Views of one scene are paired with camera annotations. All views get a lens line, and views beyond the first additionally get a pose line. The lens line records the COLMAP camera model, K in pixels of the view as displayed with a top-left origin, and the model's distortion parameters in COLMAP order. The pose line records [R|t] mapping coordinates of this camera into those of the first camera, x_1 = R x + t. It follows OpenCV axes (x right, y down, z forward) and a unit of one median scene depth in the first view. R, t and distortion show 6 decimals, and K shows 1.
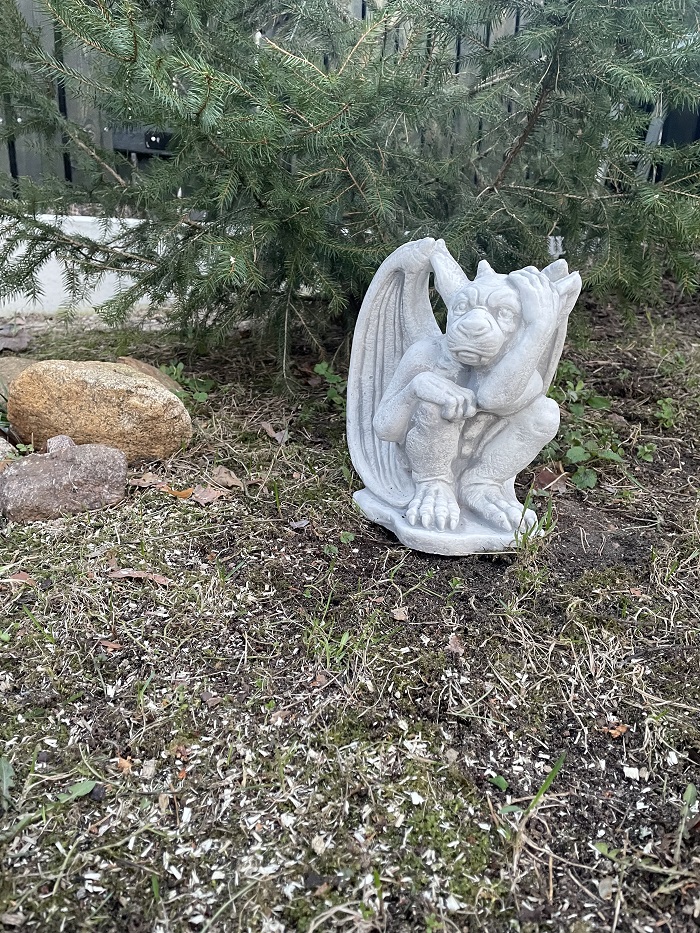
lens RADIAL K [[727.5, 0, 350.0], [0, 727.5, 466.5], [0, 0, 1]] dist [0.101099, -0.114161]
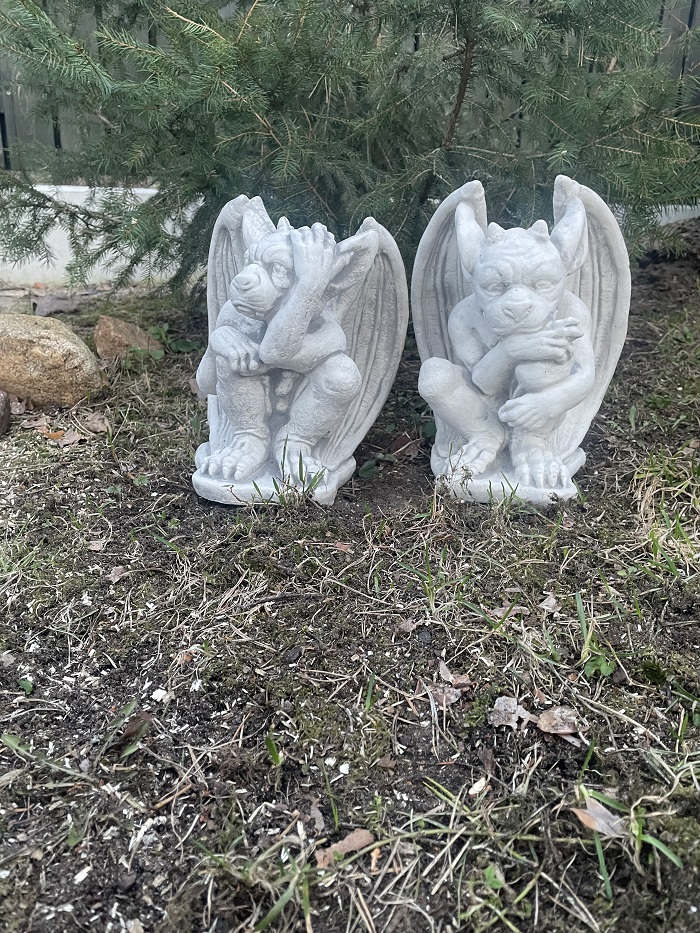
lens RADIAL K [[727.5, 0, 350.0], [0, 727.5, 466.5], [0, 0, 1]] dist [0.101099, -0.114161]
pose [[0.973797, 0.066815, -0.217384, 0.489167], [-0.060658, 0.997549, 0.034880, 0.020223], [0.219182, -0.020780, 0.975463, 0.023478]]
